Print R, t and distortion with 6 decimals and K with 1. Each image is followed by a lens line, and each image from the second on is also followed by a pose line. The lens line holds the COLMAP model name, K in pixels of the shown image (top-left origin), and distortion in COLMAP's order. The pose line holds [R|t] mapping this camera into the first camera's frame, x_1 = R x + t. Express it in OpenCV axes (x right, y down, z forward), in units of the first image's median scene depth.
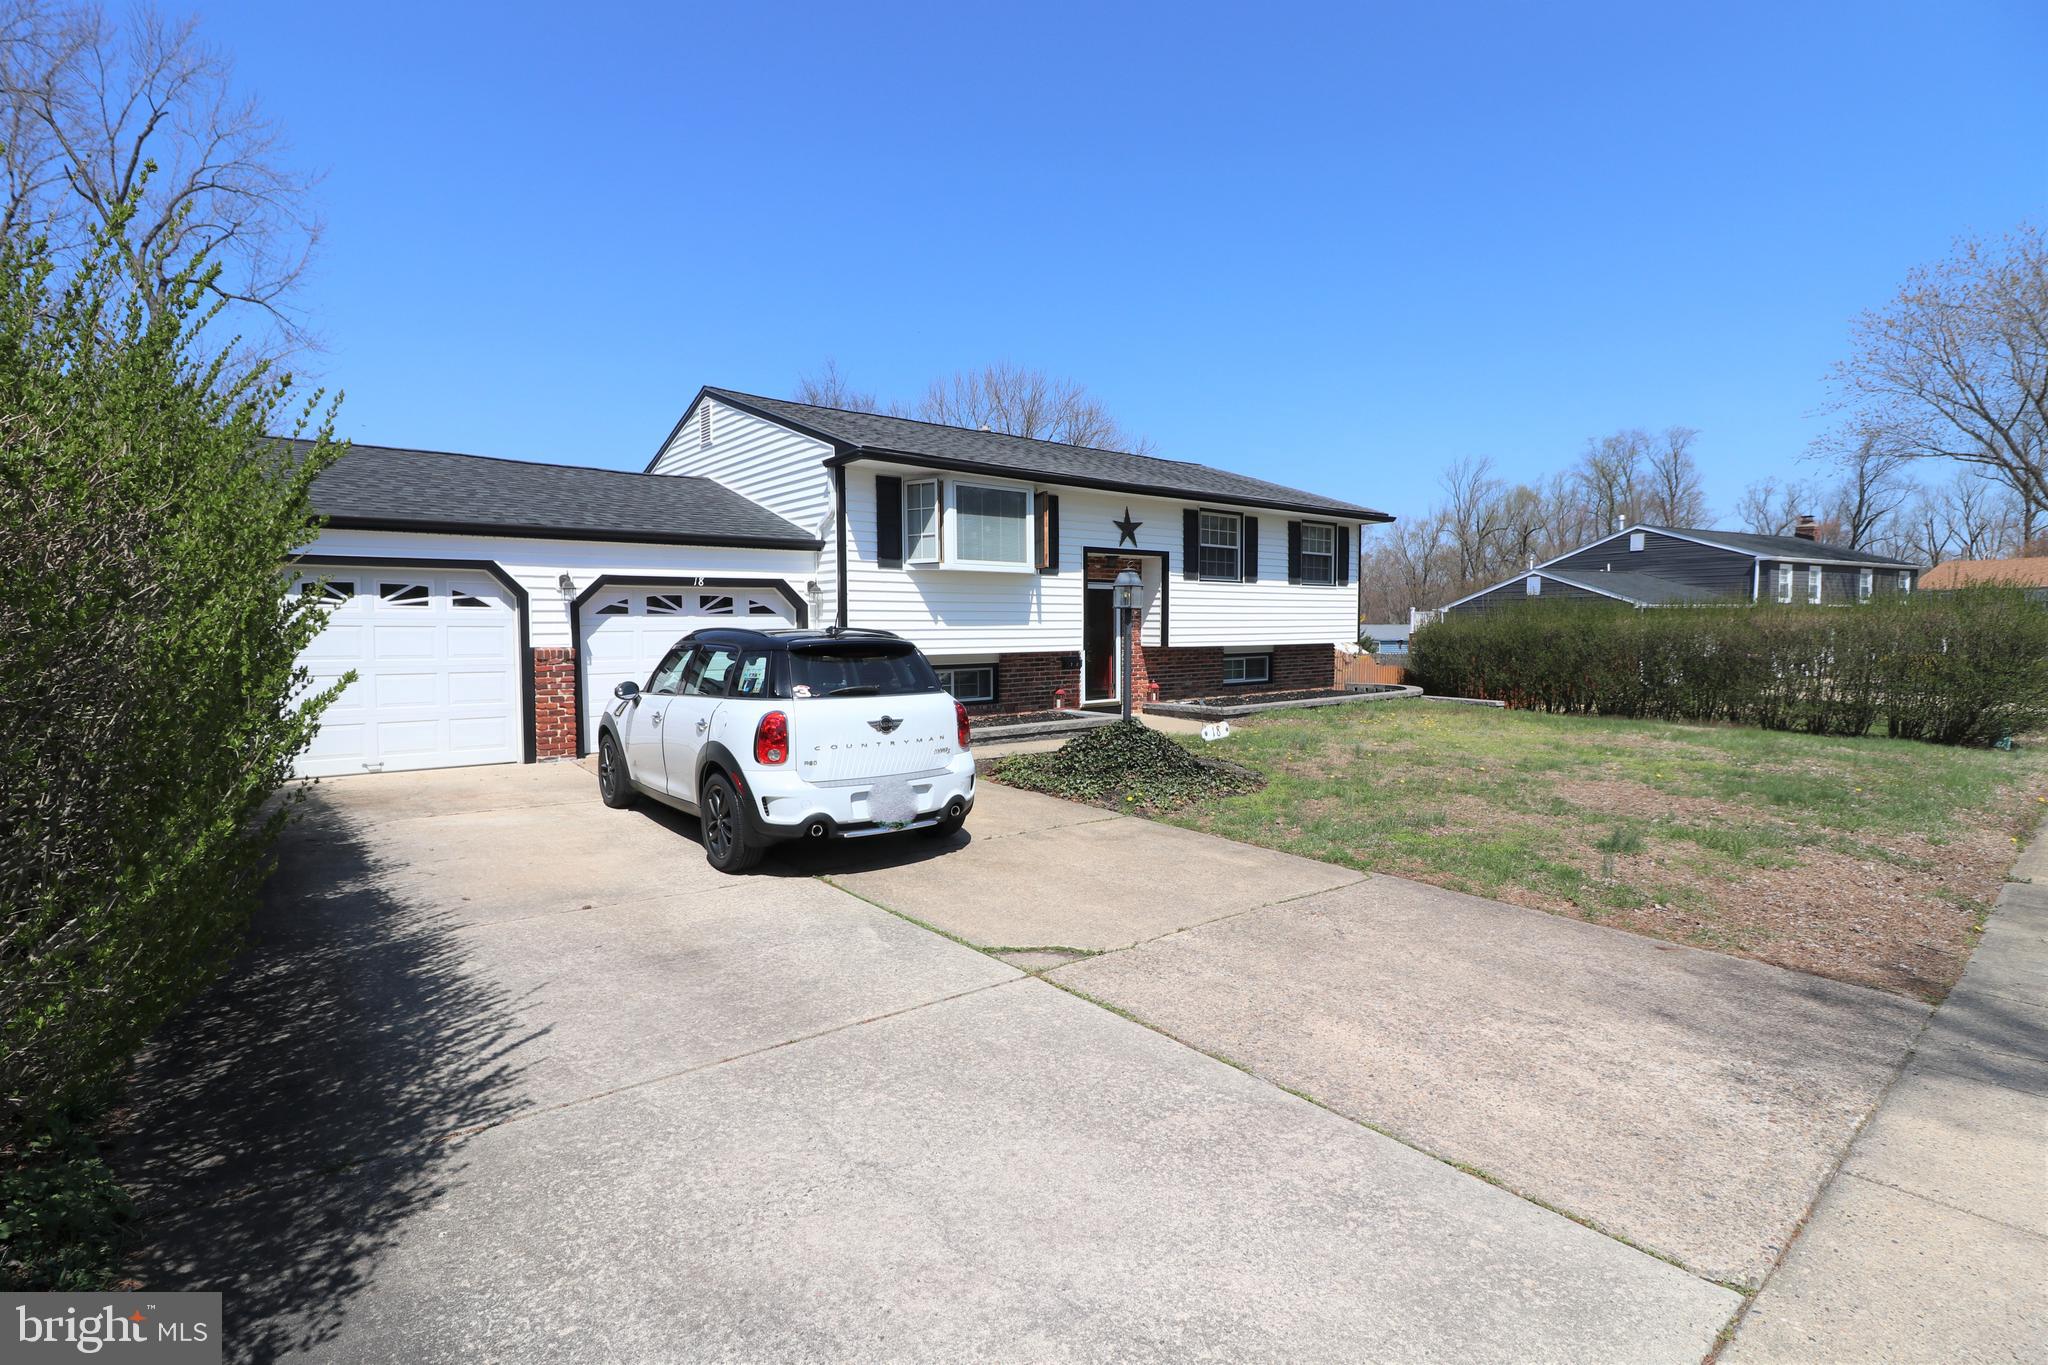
lens RADIAL K [[949.4, 0, 1042.8], [0, 949.4, 683.1], [0, 0, 1]] dist [-0.001674, -0.012103]
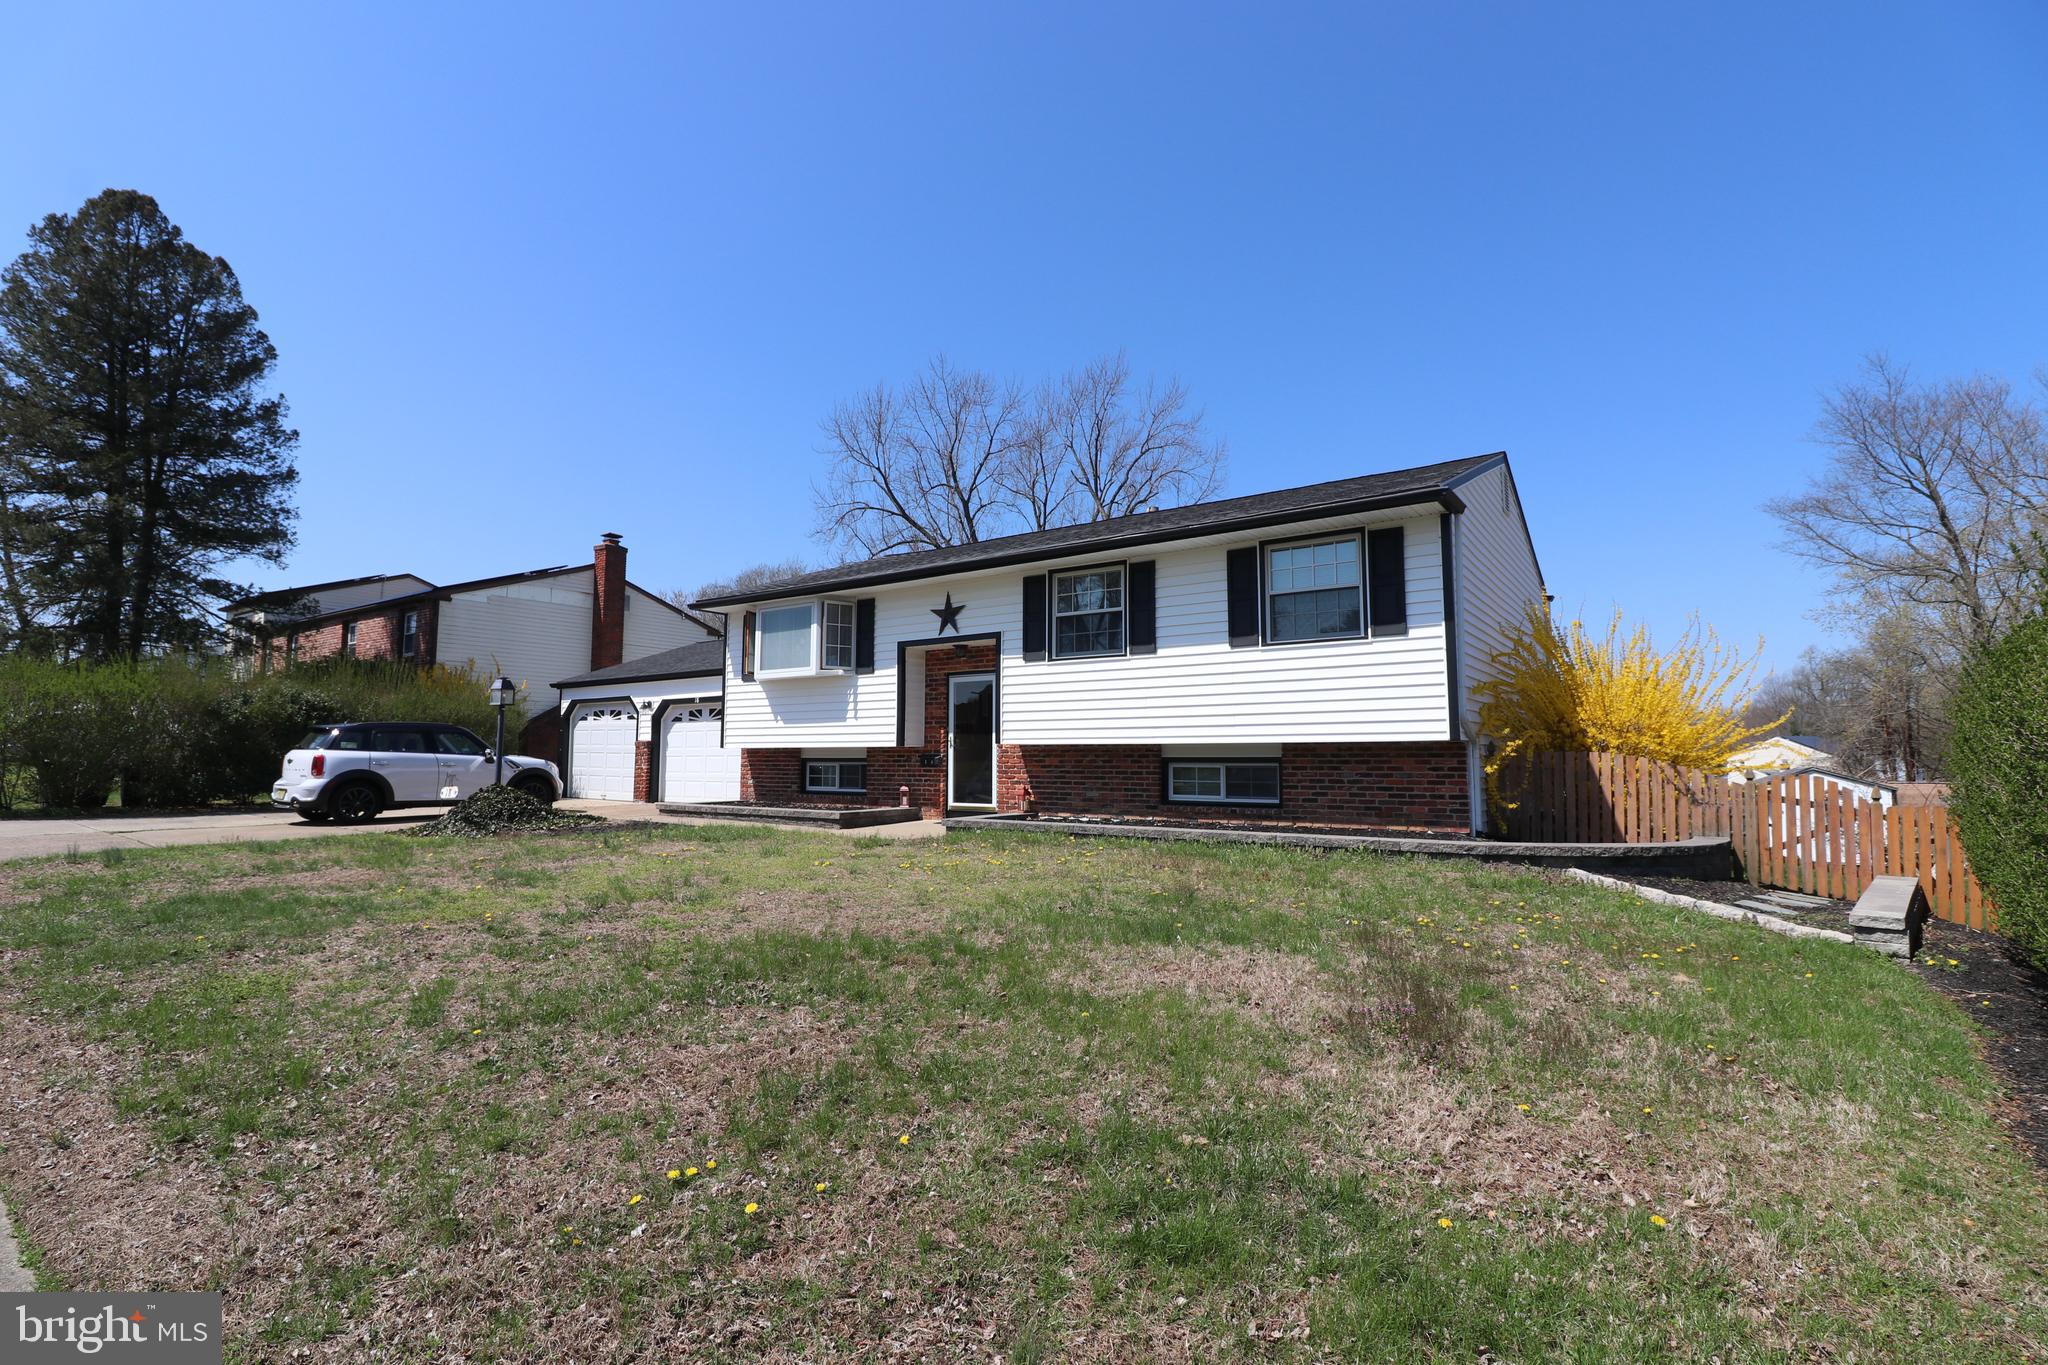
lens RADIAL K [[949.4, 0, 1028.0], [0, 949.4, 694.1], [0, 0, 1]] dist [-0.001674, -0.012103]
pose [[0.247799, -0.057662, -0.967094, 1.054705], [-0.058791, 0.995493, -0.074419, -0.023835], [0.967026, 0.075298, 0.243292, 0.909309]]
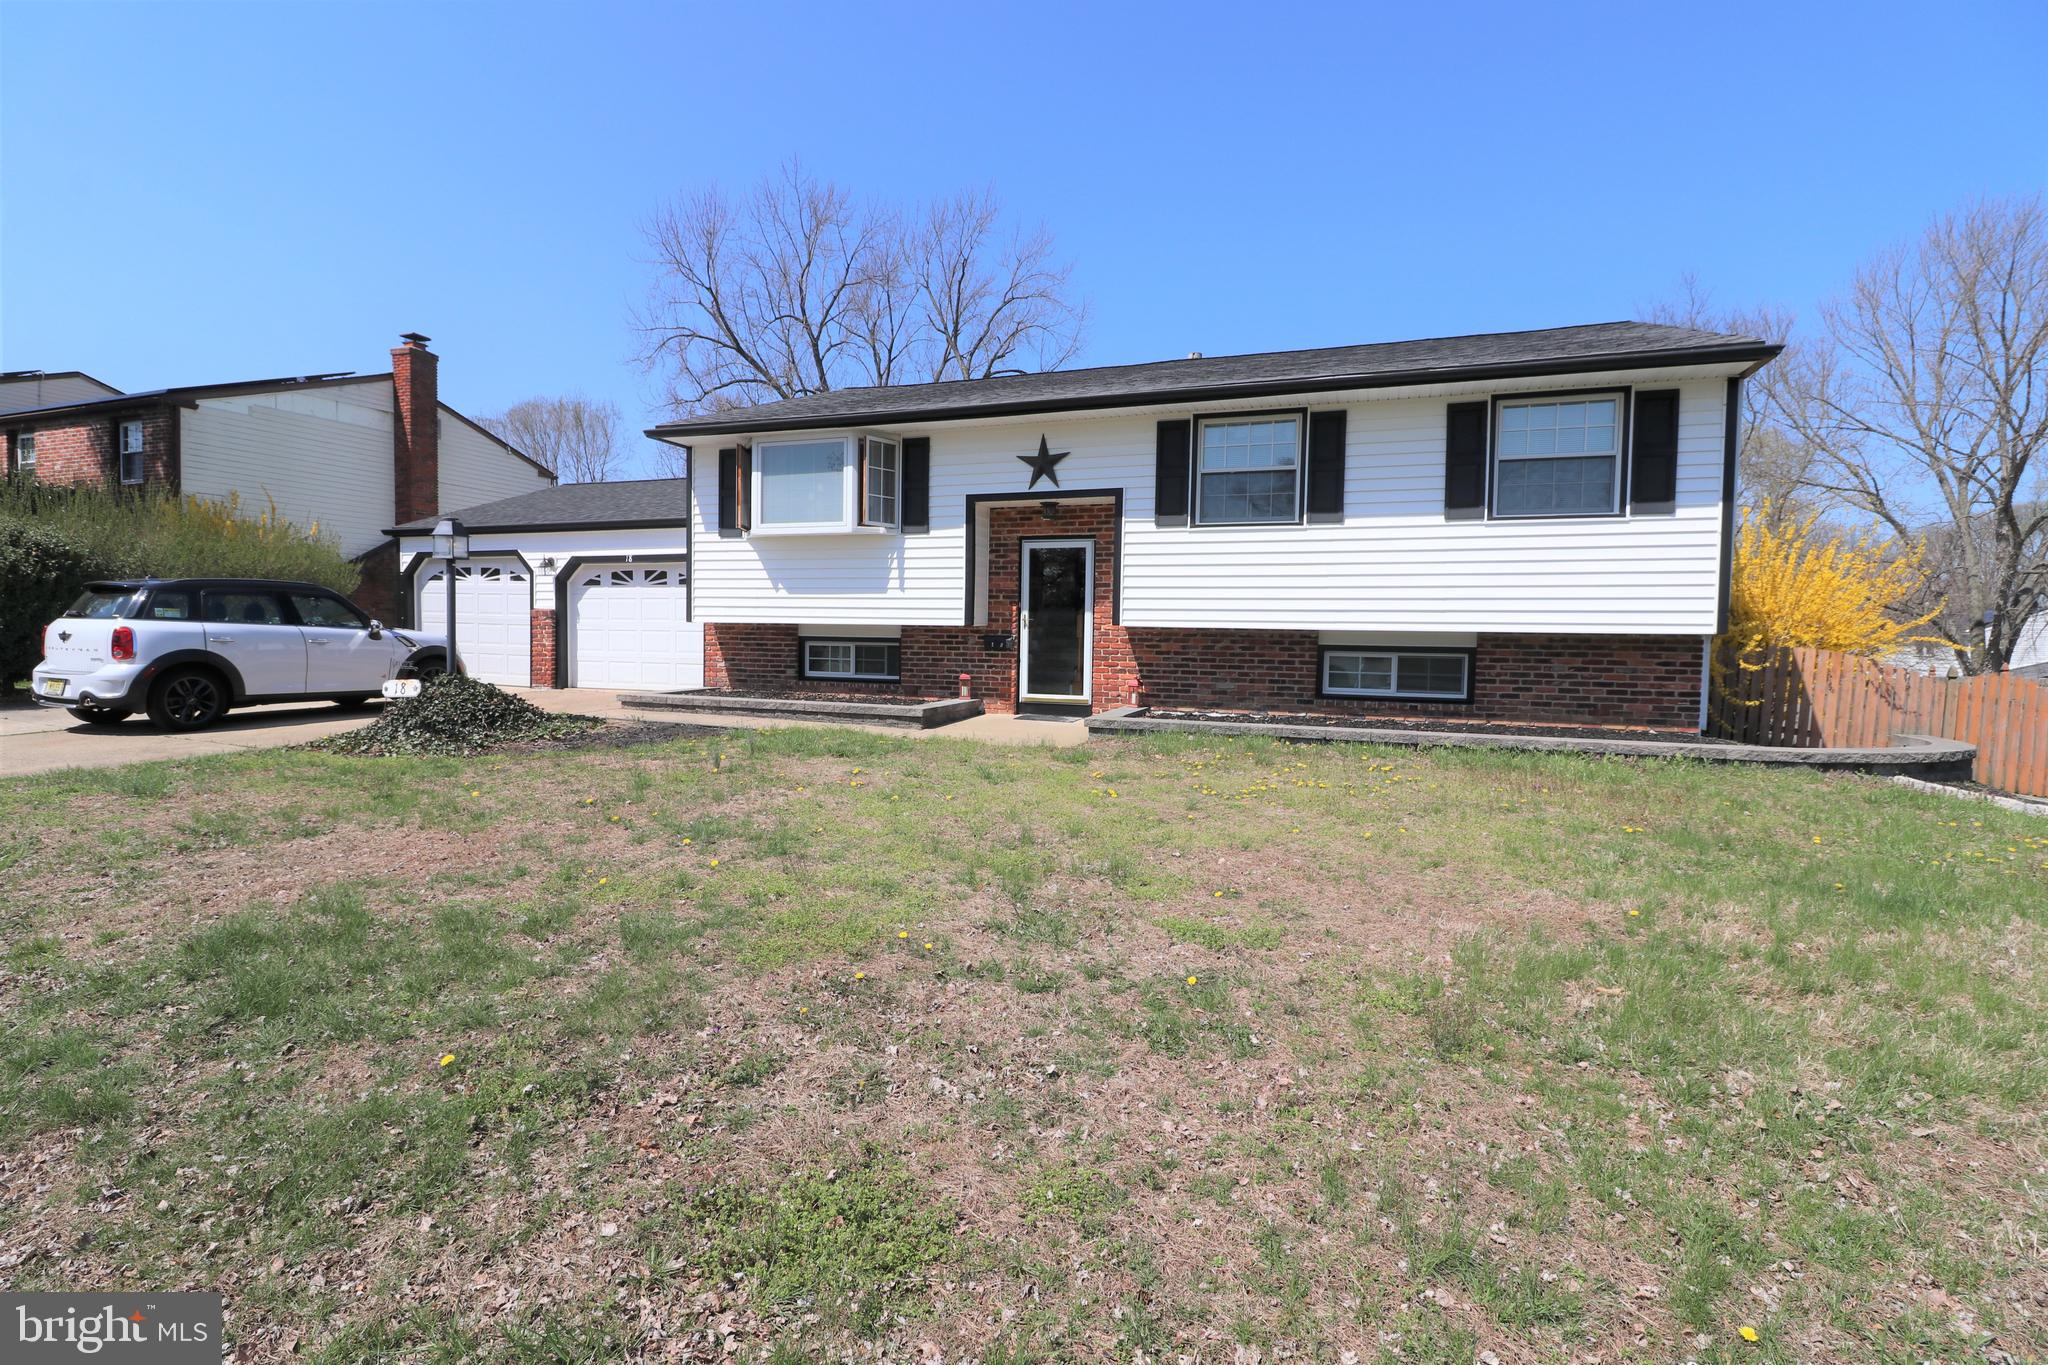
lens RADIAL K [[949.4, 0, 1030.2], [0, 949.4, 687.3], [0, 0, 1]] dist [-0.001674, -0.012103]
pose [[0.489018, 0.066140, -0.869762, 0.784709], [-0.069151, 0.996922, 0.036930, -0.016395], [0.869528, 0.042085, 0.492087, 0.673004]]
